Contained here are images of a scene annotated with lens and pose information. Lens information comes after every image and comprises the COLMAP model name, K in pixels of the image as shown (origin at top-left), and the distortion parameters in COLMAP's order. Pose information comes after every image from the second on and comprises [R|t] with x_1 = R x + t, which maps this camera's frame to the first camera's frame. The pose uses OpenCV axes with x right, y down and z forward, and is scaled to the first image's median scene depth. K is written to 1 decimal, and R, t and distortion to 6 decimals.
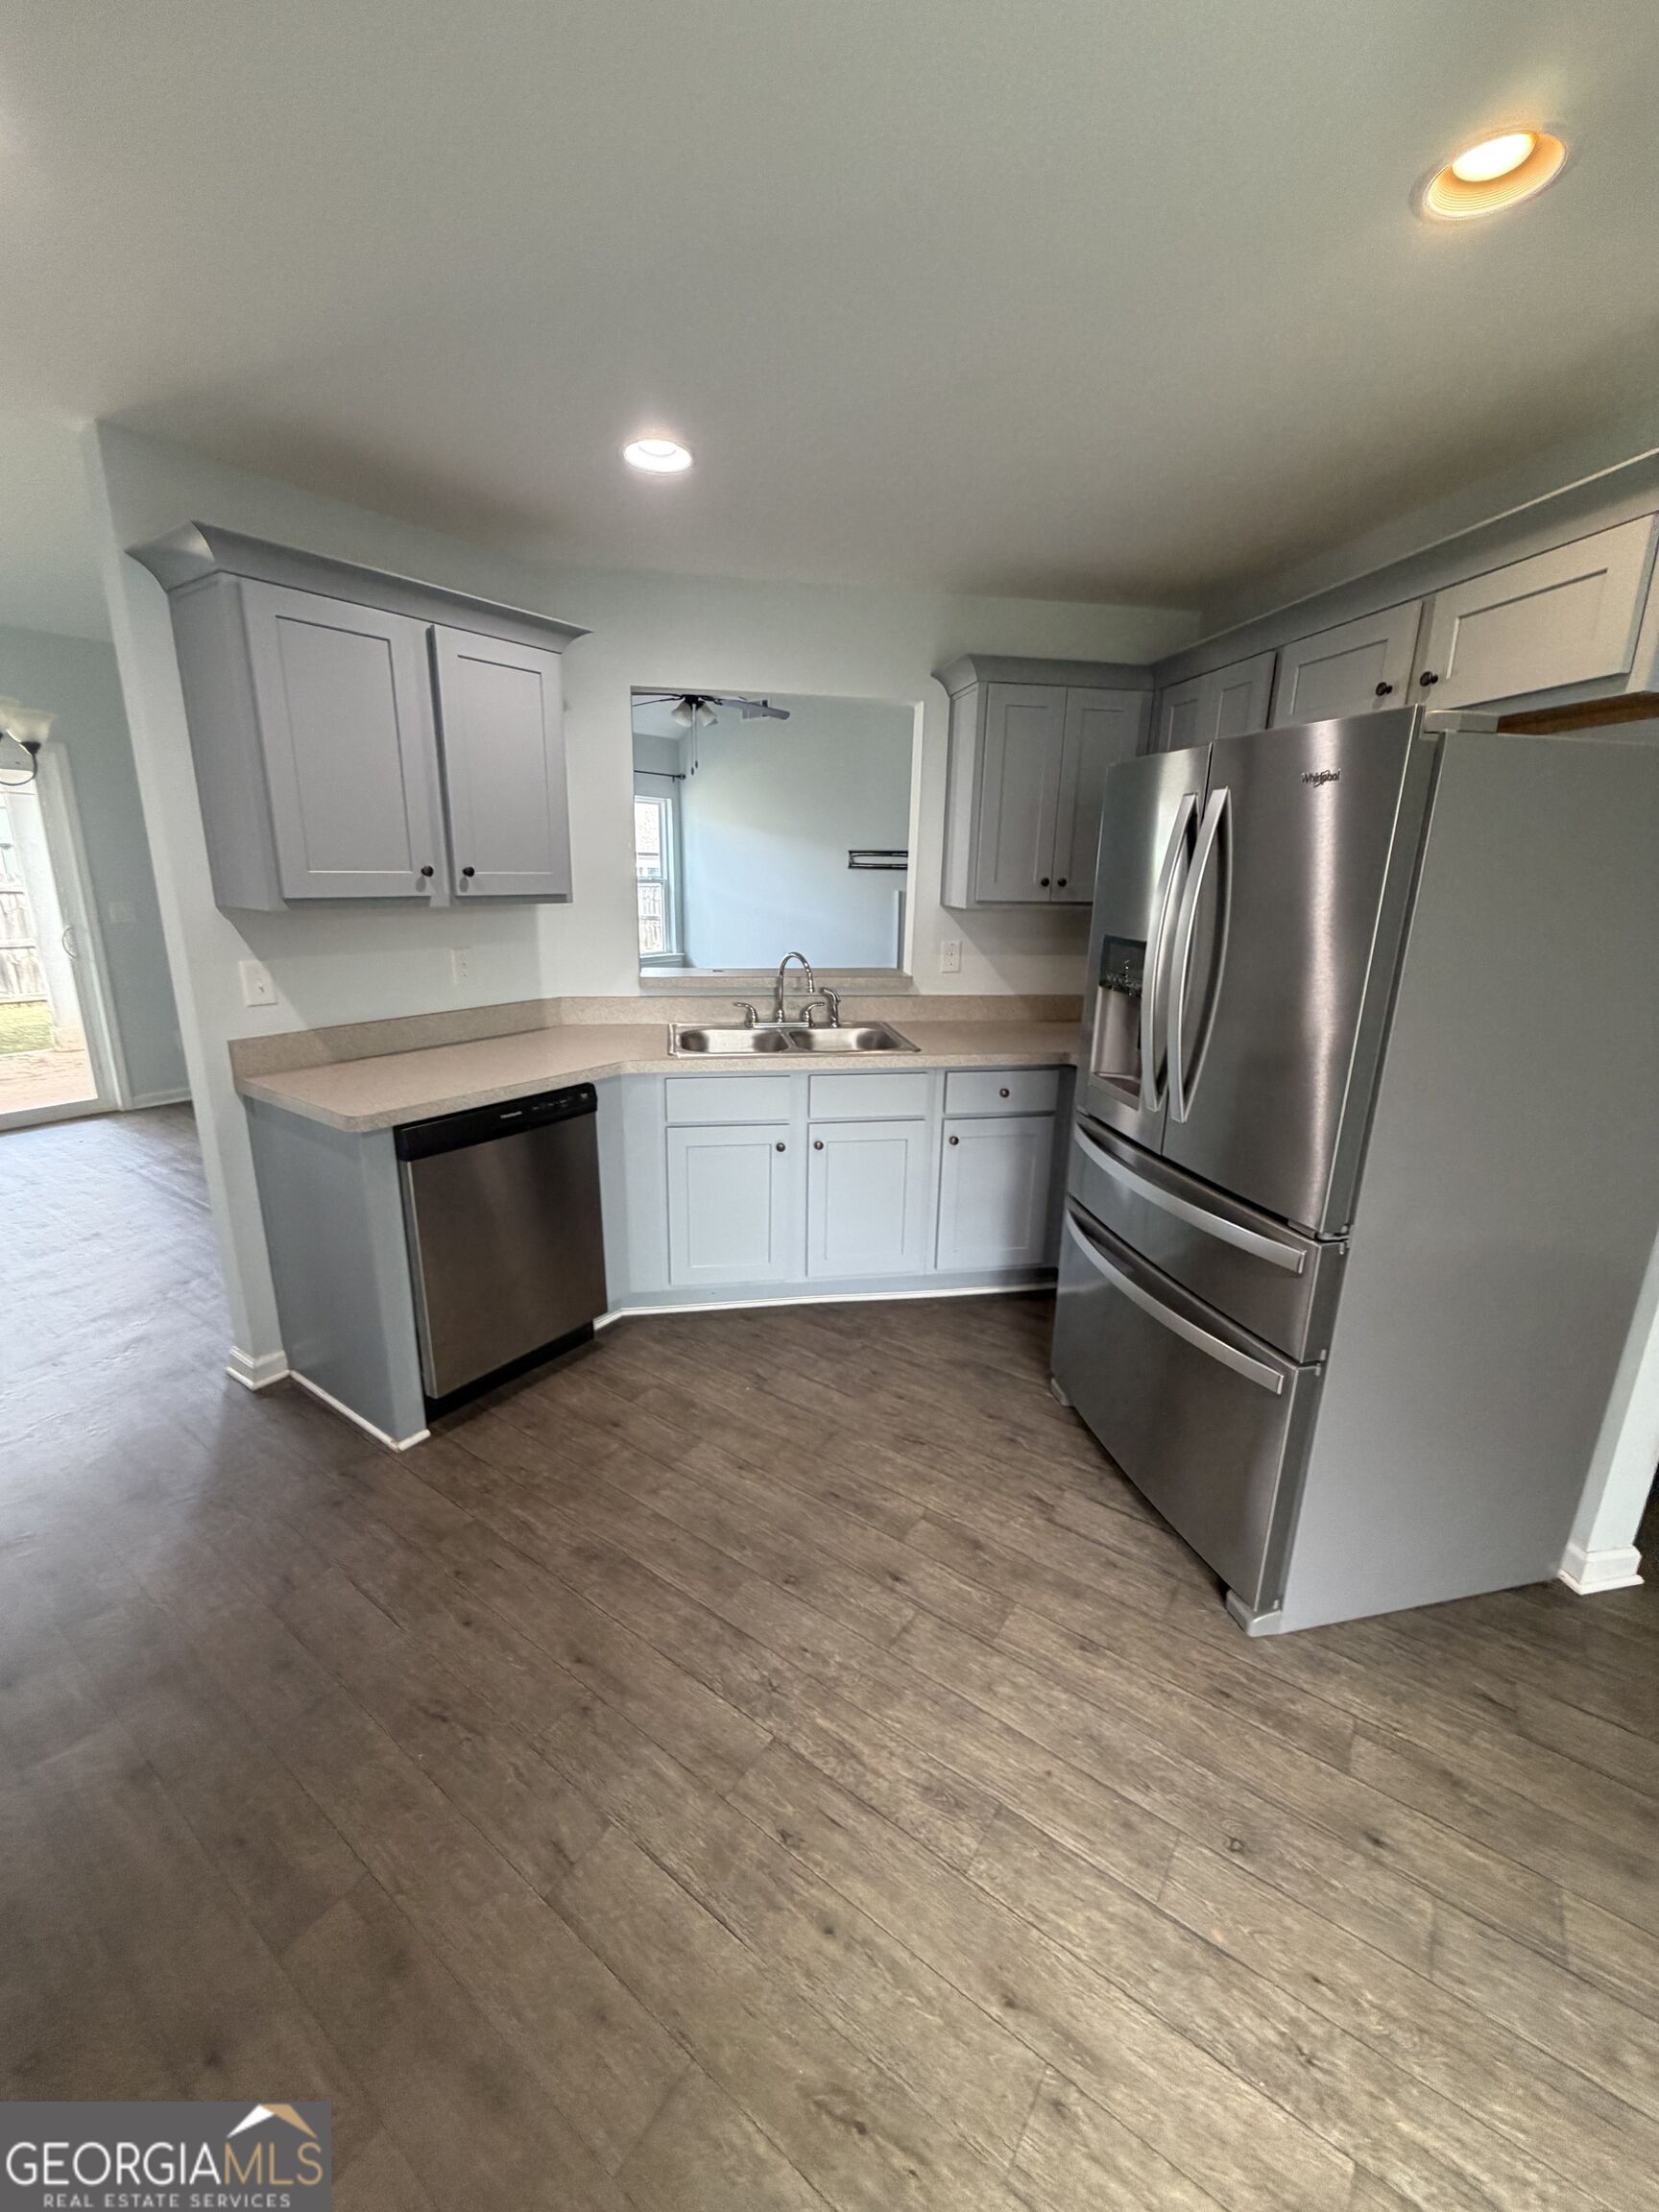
lens RADIAL K [[884.2, 0, 826.5], [0, 884.2, 1099.3], [0, 0, 1]] dist [-0.002074, 0.001037]
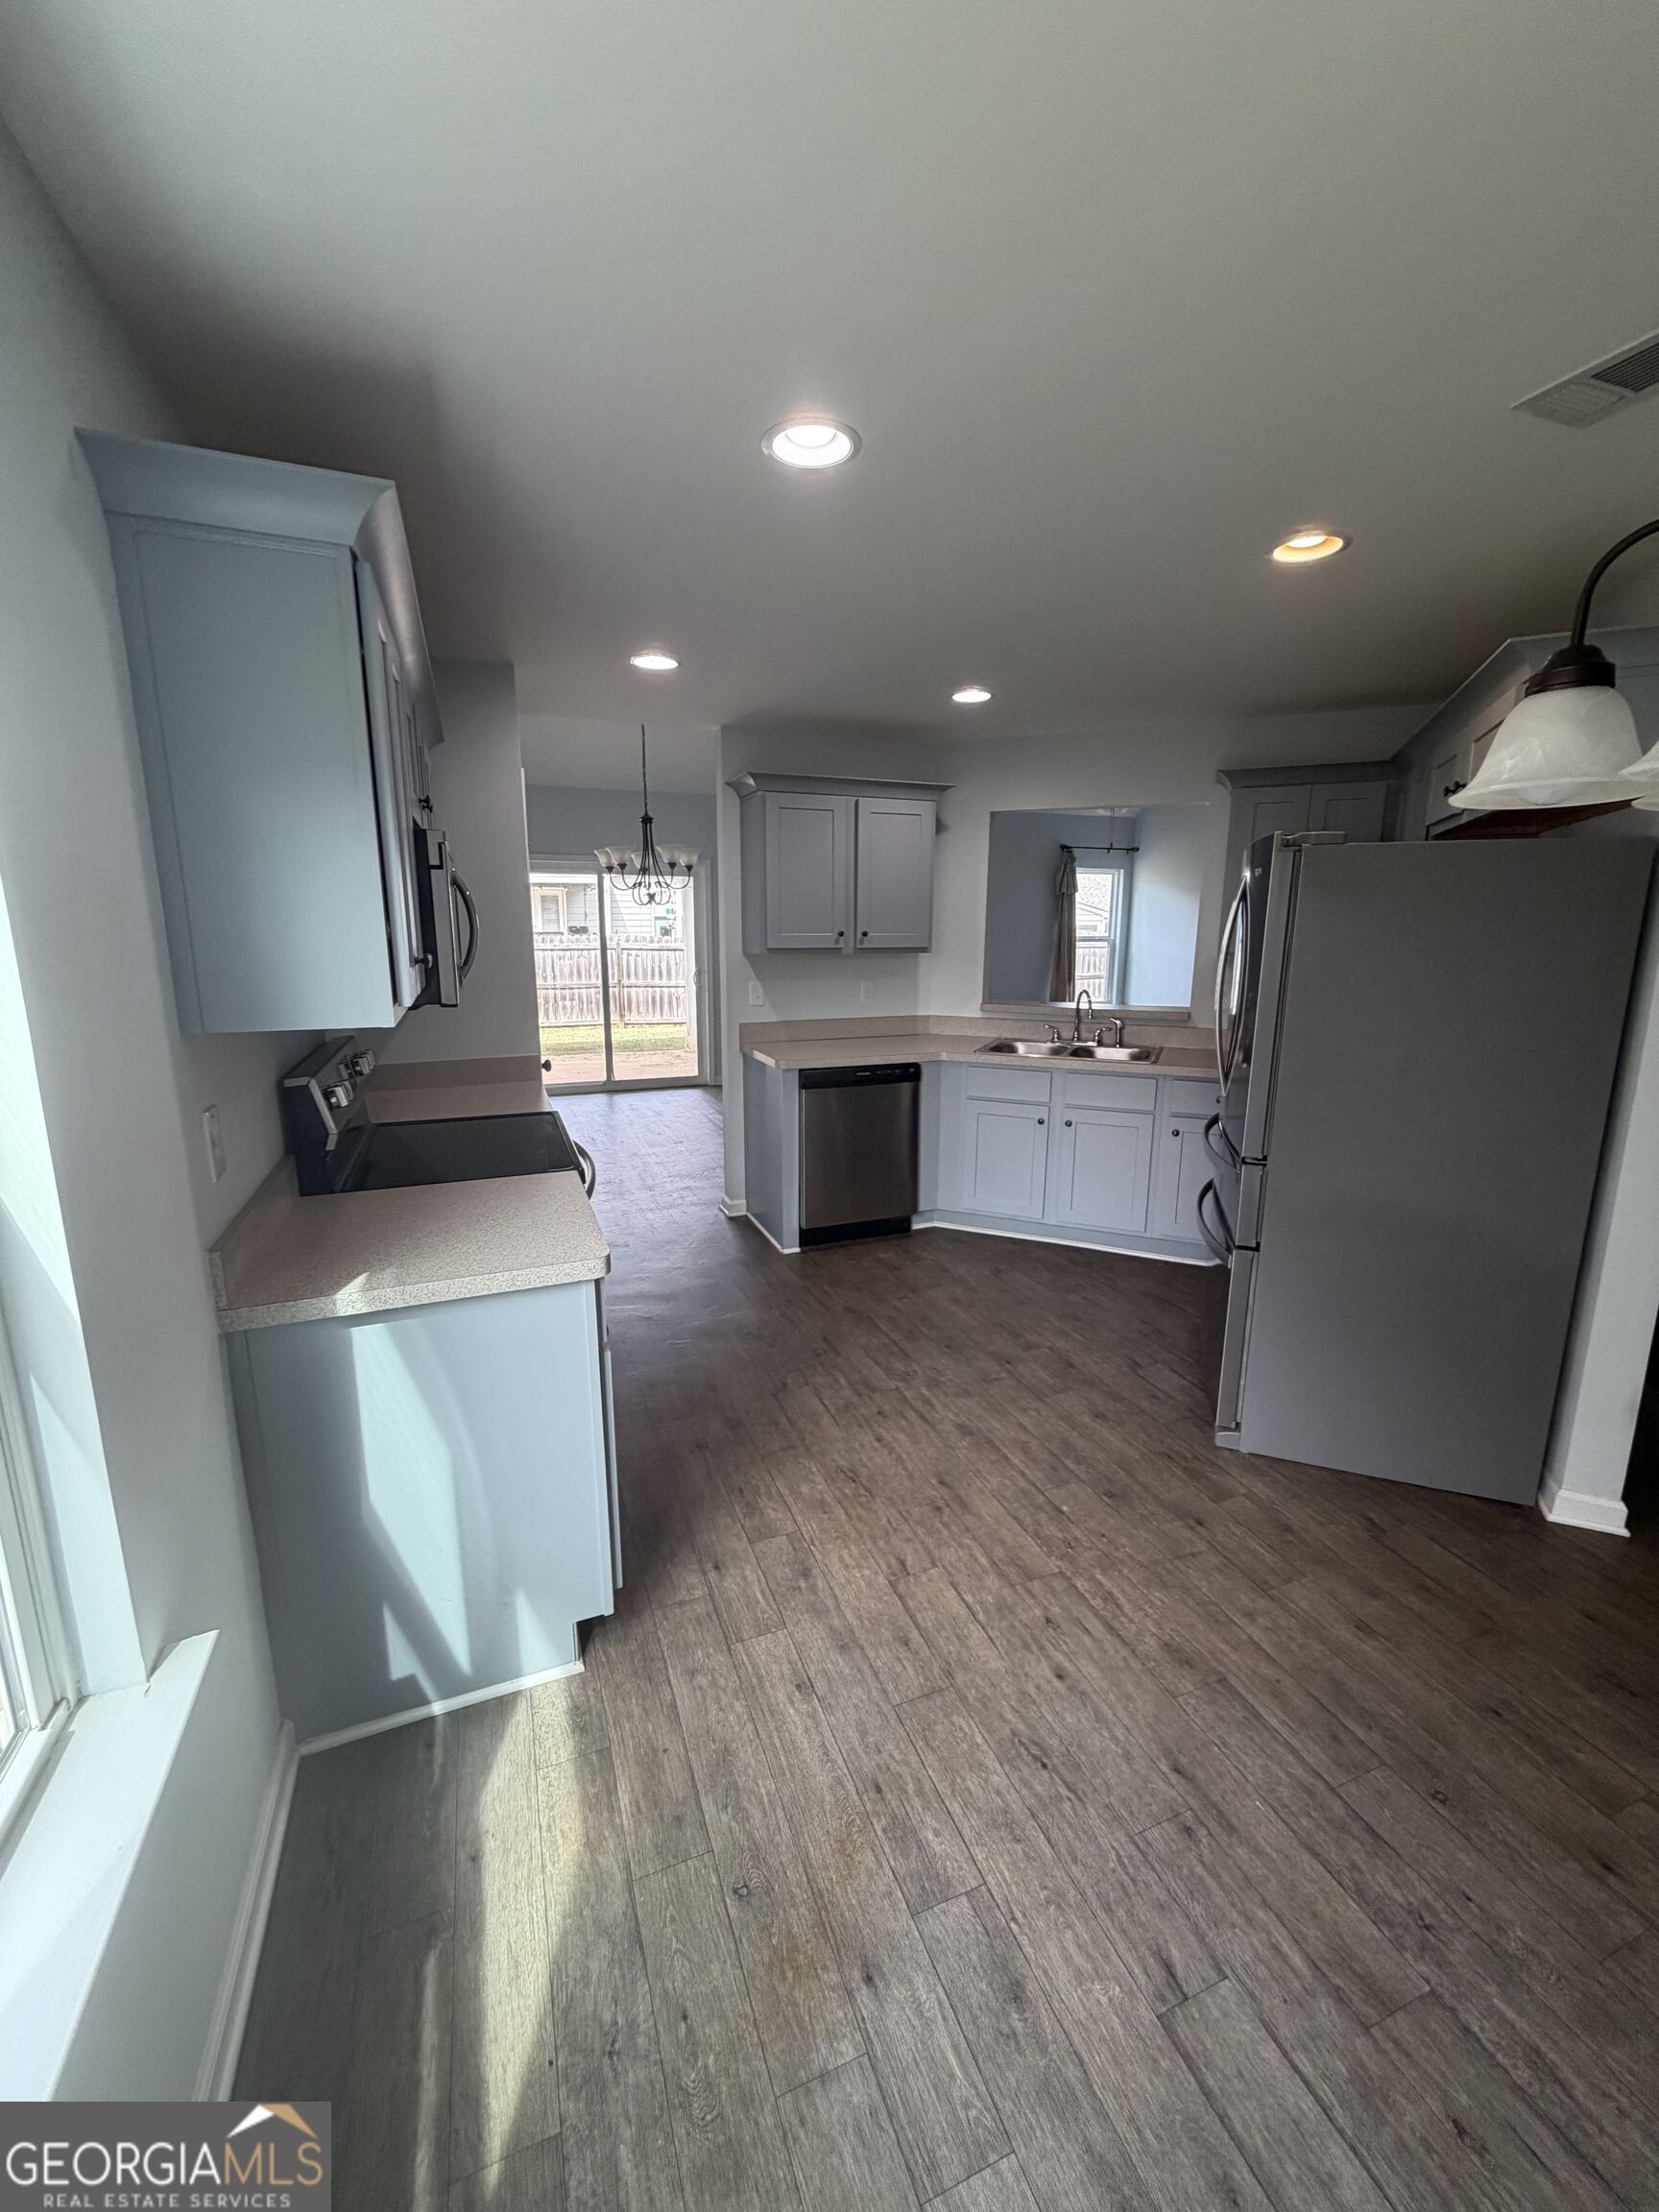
lens RADIAL K [[884.2, 0, 820.6], [0, 884.2, 1100.4], [0, 0, 1]] dist [-0.002074, 0.001037]
pose [[0.833743, 0.093310, -0.544212, 0.529580], [-0.128259, 0.991386, -0.026511, 0.129608], [0.537050, 0.091904, 0.838529, -0.493044]]
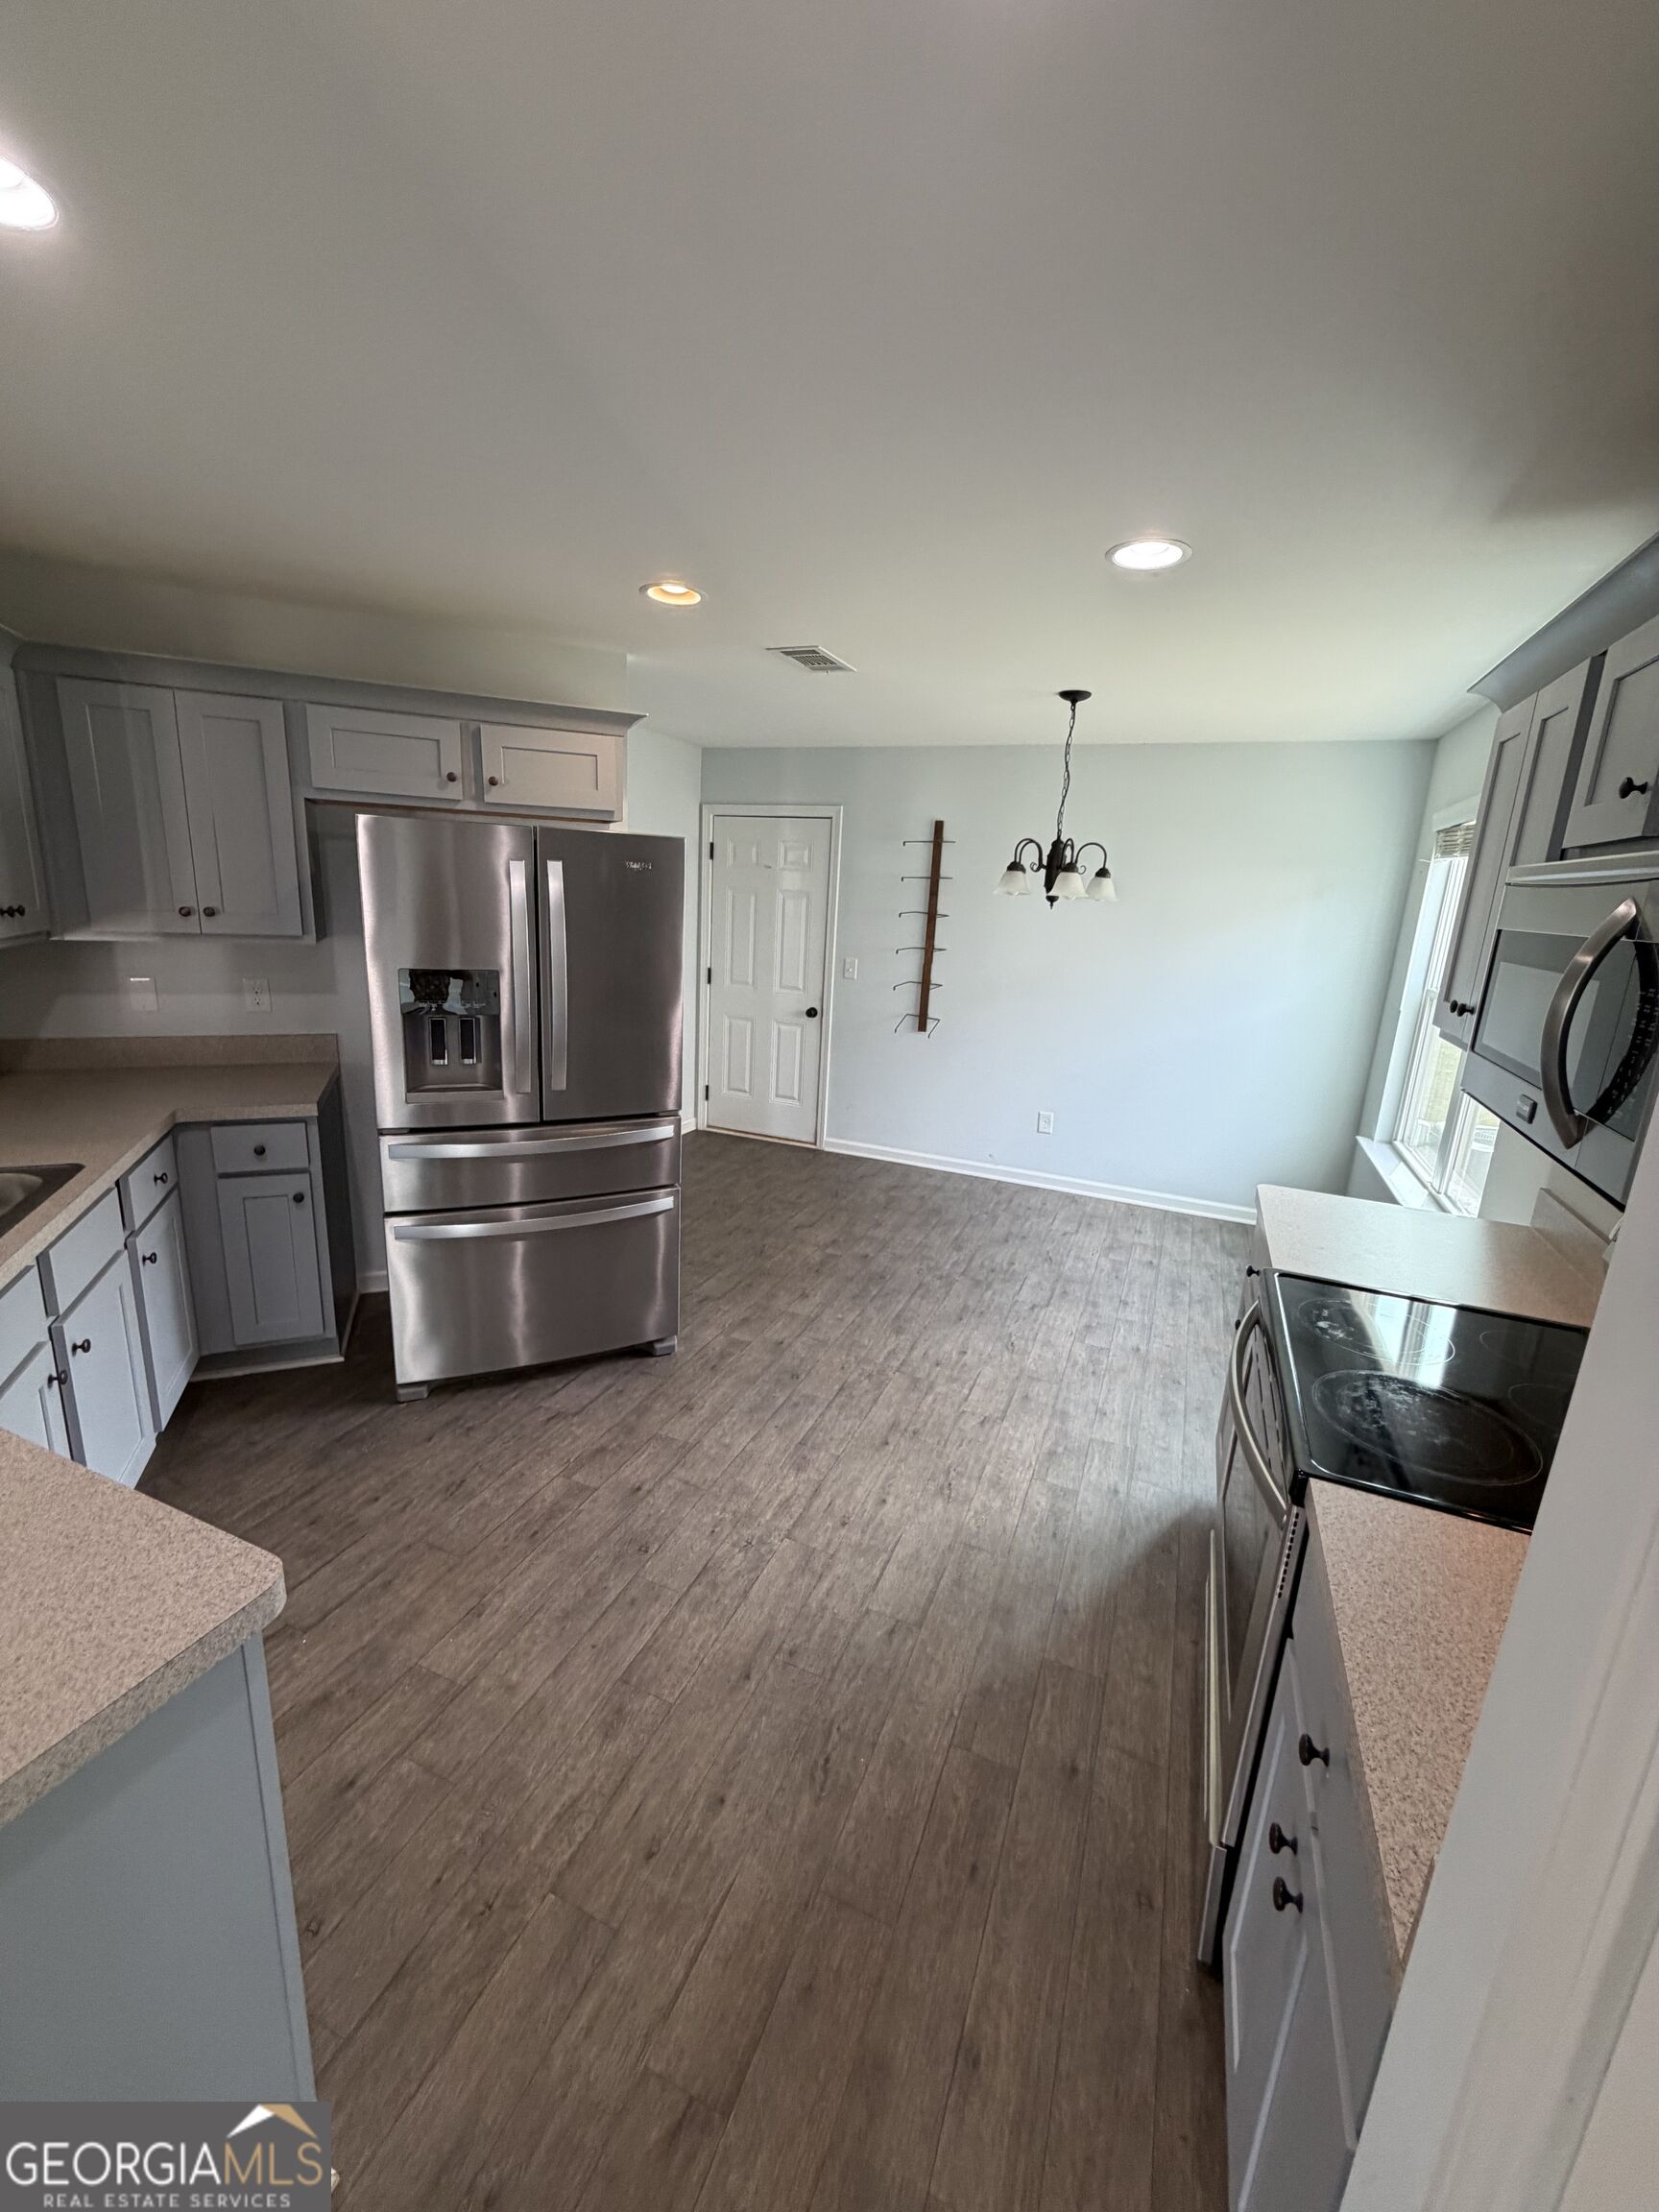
lens RADIAL K [[884.2, 0, 833.9], [0, 884.2, 1094.9], [0, 0, 1]] dist [-0.002074, 0.001037]
pose [[-0.227721, -0.253880, 0.940047, -0.860182], [0.195426, 0.933852, 0.299548, -0.254080], [-0.953914, 0.251923, -0.163043, 0.672553]]
